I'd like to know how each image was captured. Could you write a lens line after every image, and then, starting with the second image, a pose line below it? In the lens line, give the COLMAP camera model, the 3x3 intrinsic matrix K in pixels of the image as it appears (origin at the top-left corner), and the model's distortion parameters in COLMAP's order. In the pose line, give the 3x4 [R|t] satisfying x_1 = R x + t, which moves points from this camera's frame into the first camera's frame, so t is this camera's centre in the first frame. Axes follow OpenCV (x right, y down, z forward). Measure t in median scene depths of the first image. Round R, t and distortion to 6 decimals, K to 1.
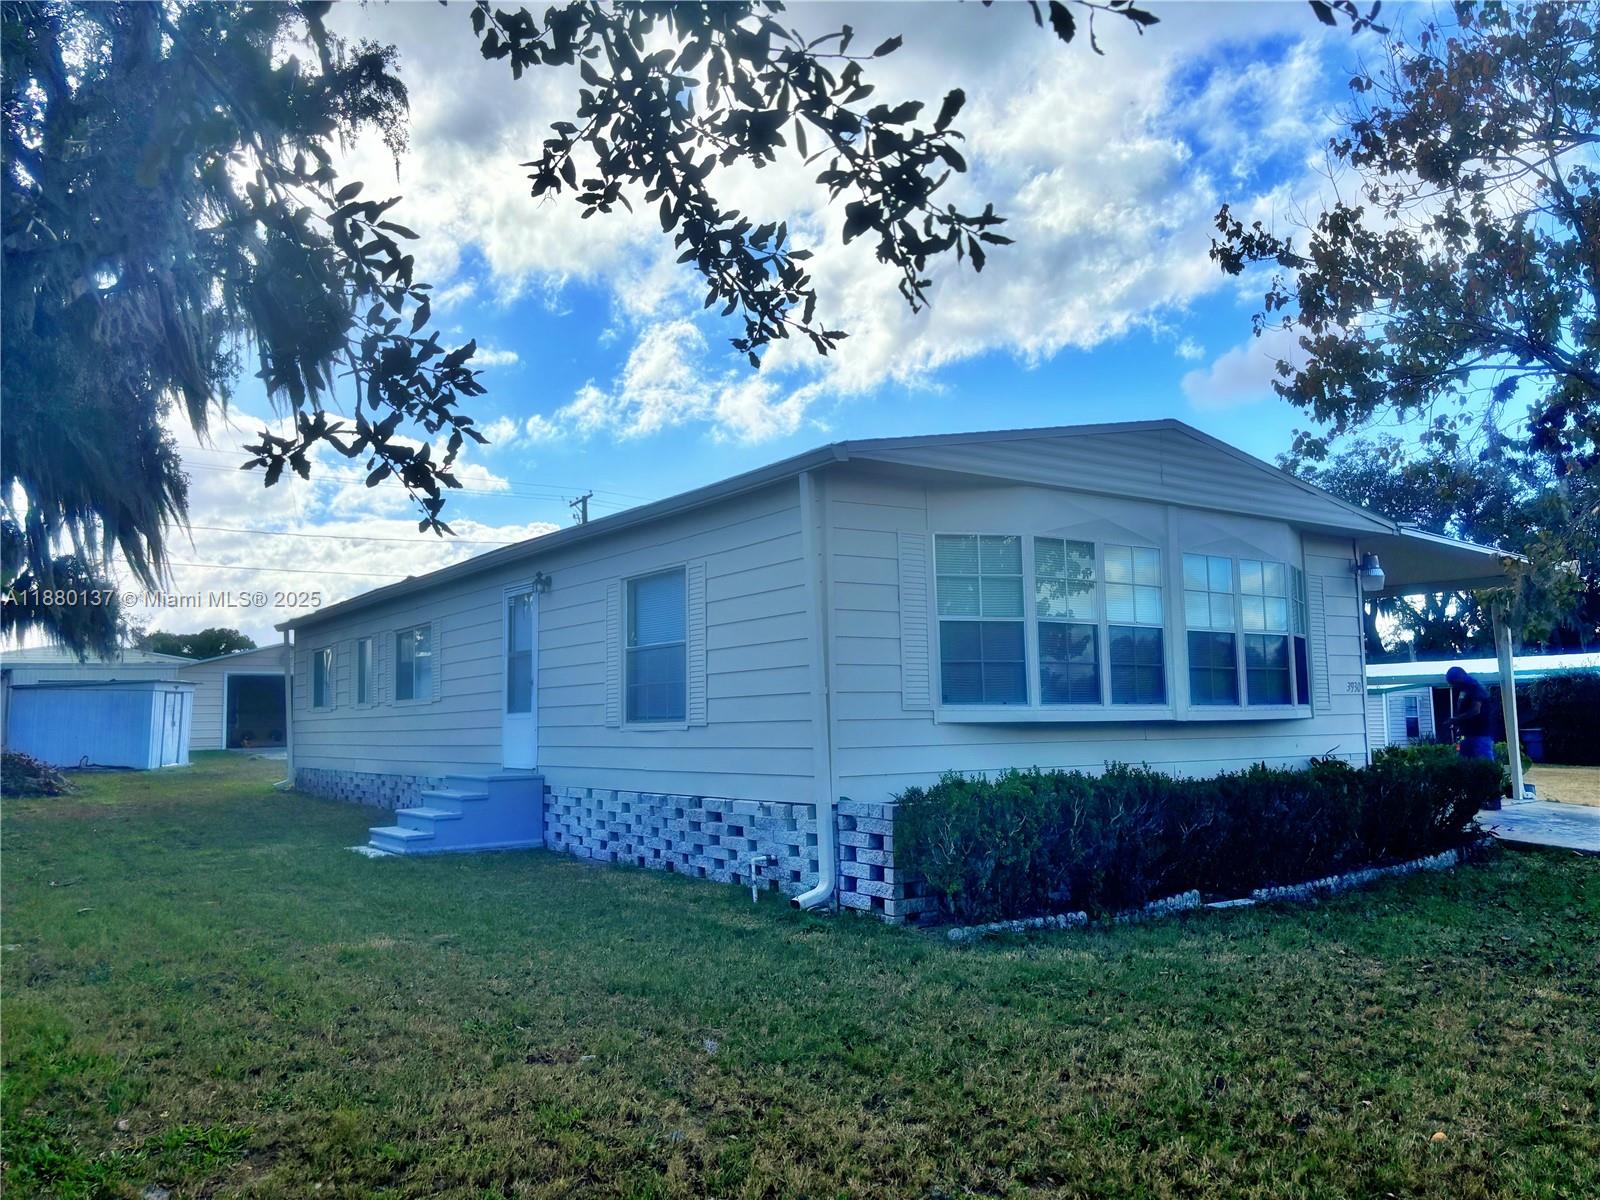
lens RADIAL K [[1210.3, 0, 799.7], [0, 1210.3, 599.1], [0, 0, 1]] dist [0.005309, 0.002345]
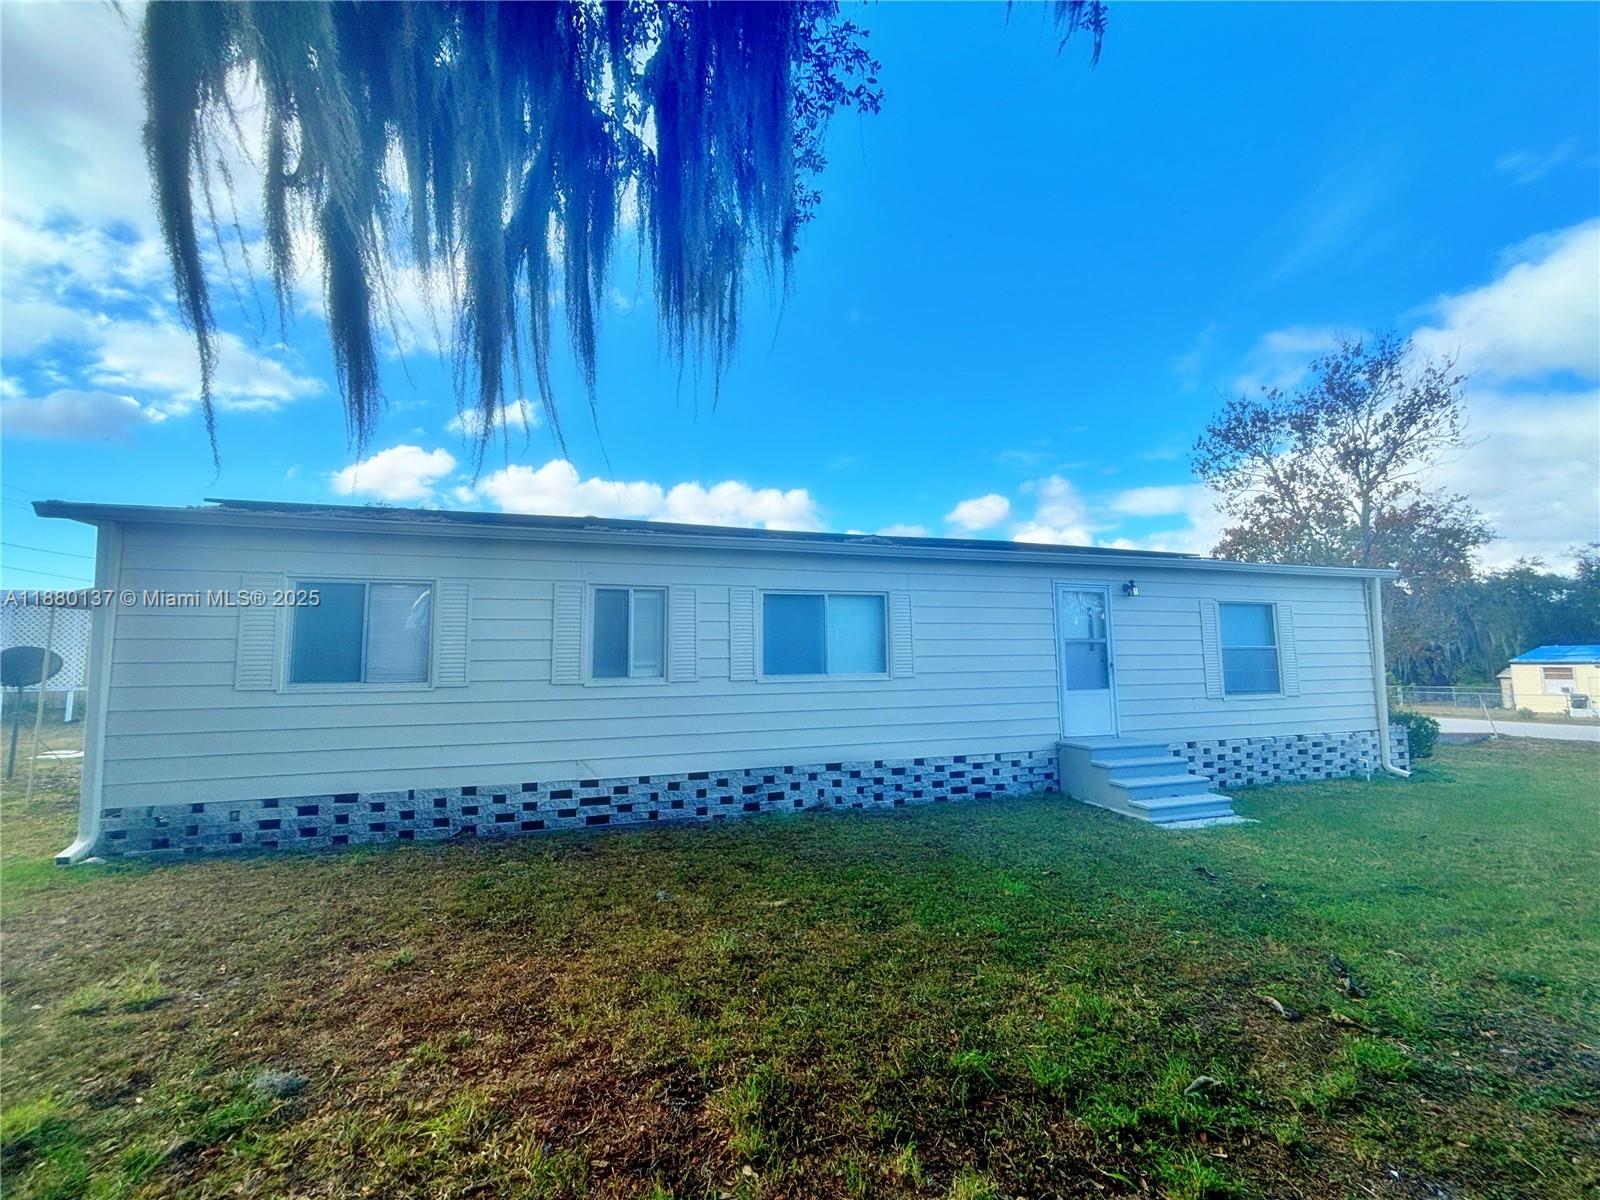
lens RADIAL K [[646.8, 0, 799.0], [0, 646.8, 605.3], [0, 0, 1]] dist [-0.000508, -0.000056]
pose [[0.304259, 0.102813, 0.947025, -1.192571], [-0.089224, 0.992864, -0.079123, 0.109186], [-0.948402, -0.060423, 0.311261, 1.362898]]
